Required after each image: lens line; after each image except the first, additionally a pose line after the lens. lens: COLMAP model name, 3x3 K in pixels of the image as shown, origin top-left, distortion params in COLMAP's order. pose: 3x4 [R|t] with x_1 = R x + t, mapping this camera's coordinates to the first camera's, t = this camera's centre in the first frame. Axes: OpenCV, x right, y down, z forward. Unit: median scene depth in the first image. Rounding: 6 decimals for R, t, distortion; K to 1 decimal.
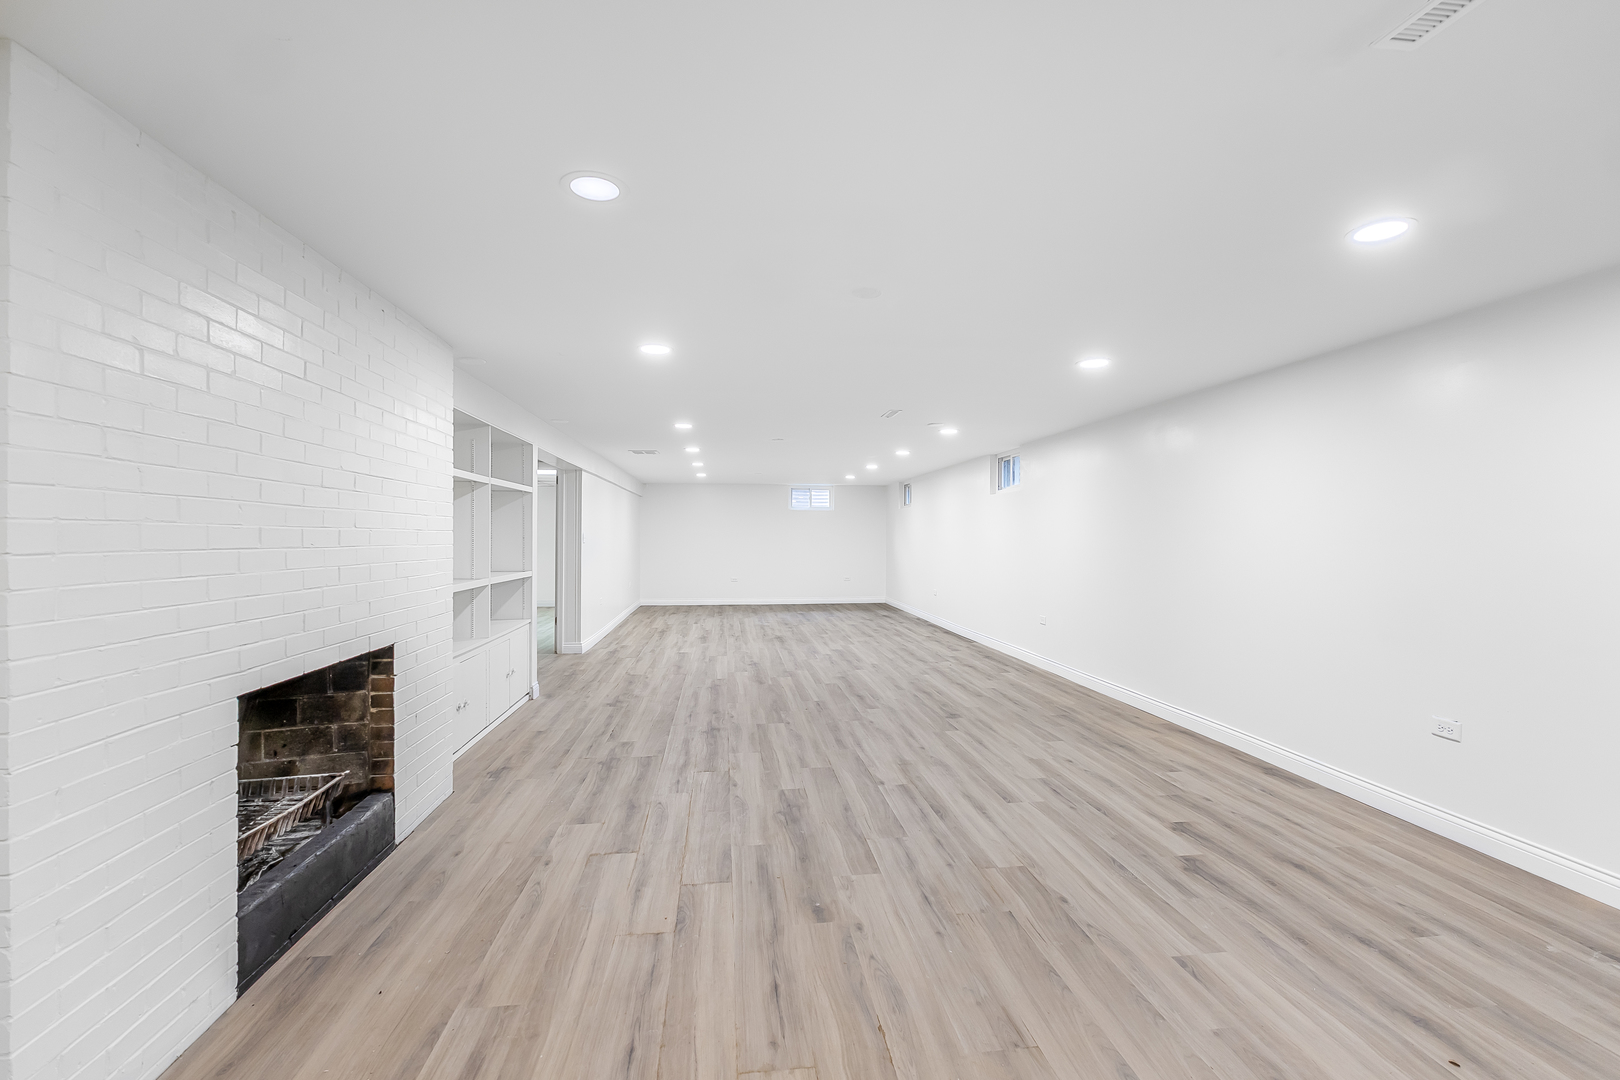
lens RADIAL K [[725.3, 0, 815.6], [0, 725.3, 539.6], [0, 0, 1]] dist [-0.001266, 0.000291]
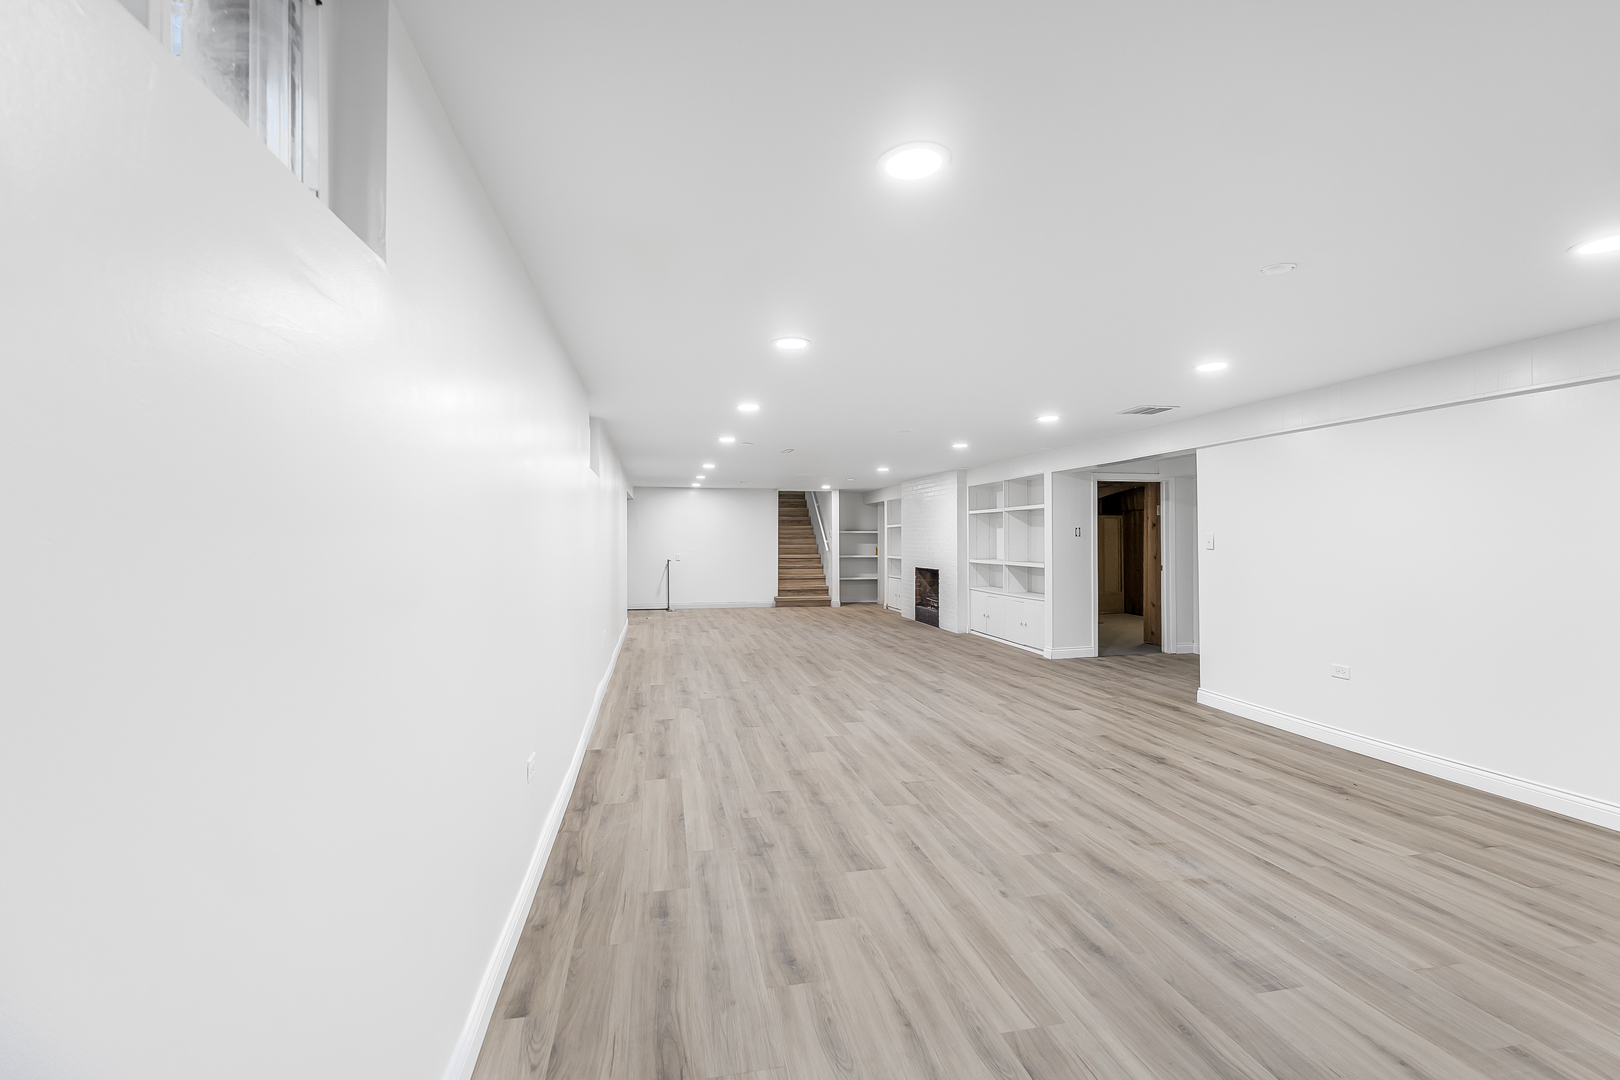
lens RADIAL K [[718.1, 0, 814.4], [0, 718.1, 536.6], [0, 0, 1]] dist [-0.000327, -0.001089]
pose [[-0.996476, -0.000295, -0.083874, 0.146394], [-0.000362, 1.000000, 0.000790, -0.009842], [0.083874, 0.000817, -0.996476, 2.071556]]
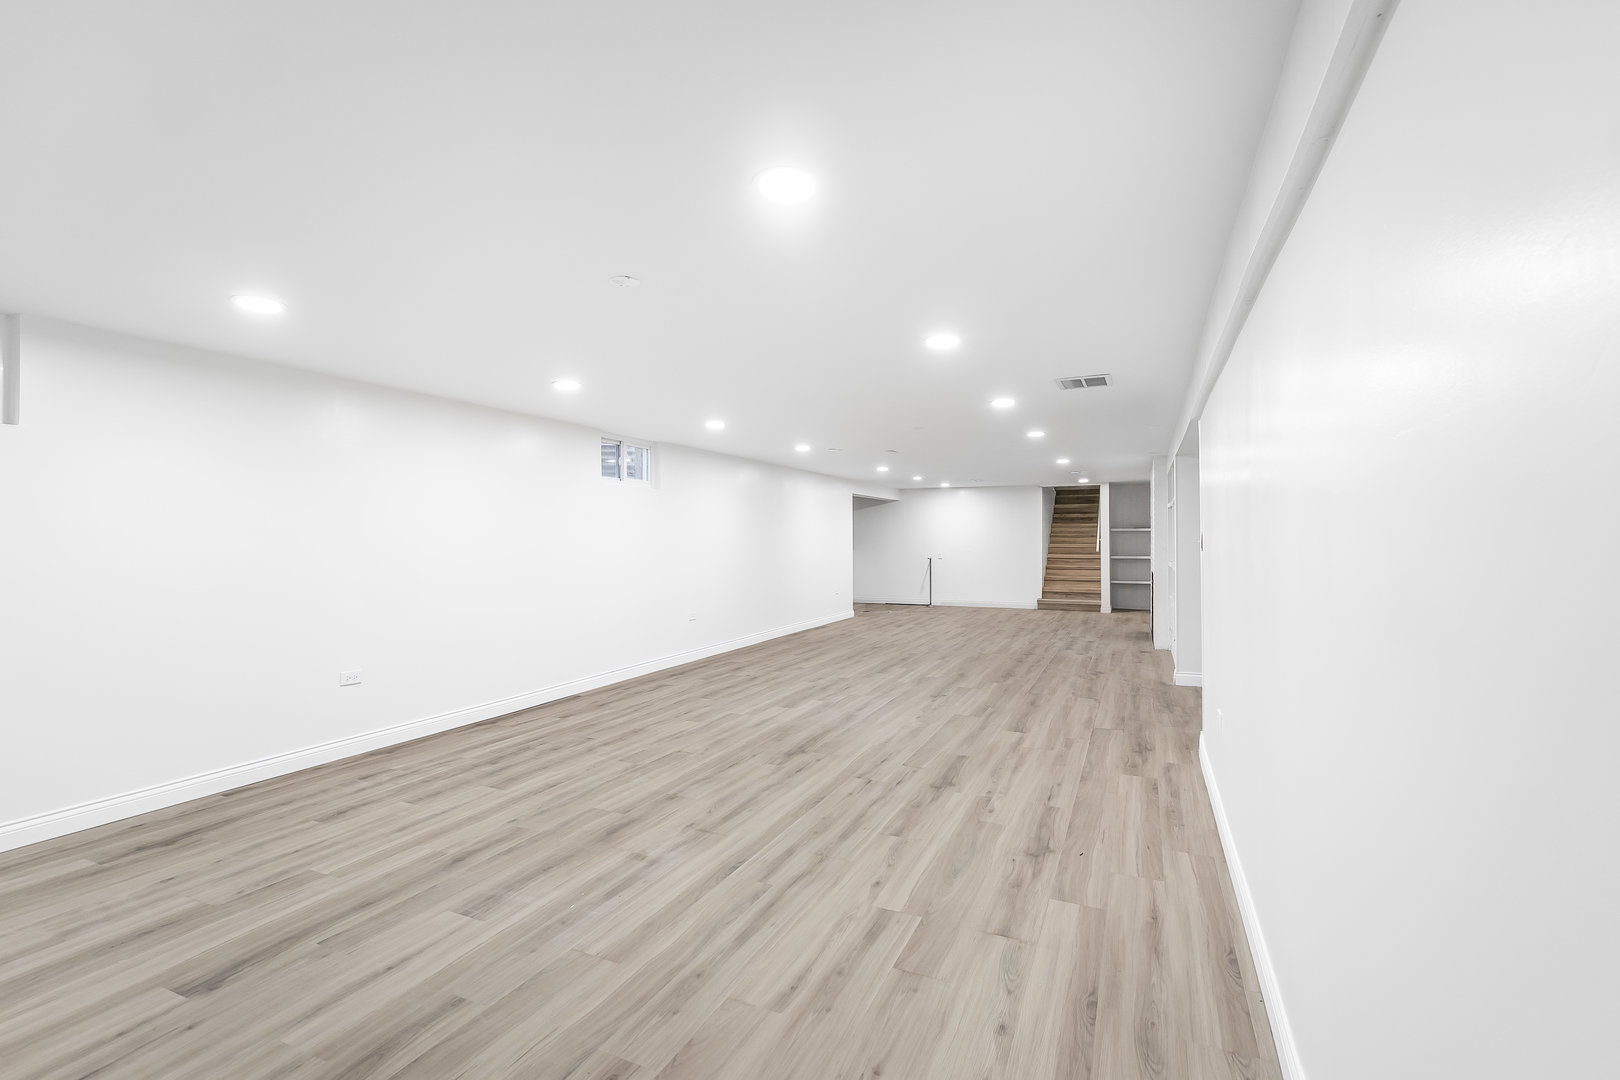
lens RADIAL K [[725.3, 0, 815.6], [0, 725.3, 539.6], [0, 0, 1]] dist [-0.001266, 0.000291]
pose [[-0.854097, -0.000491, 0.520114, -0.442397], [0.002957, 0.999979, 0.005799, -0.008656], [-0.520106, 0.006491, -0.854077, 2.001163]]
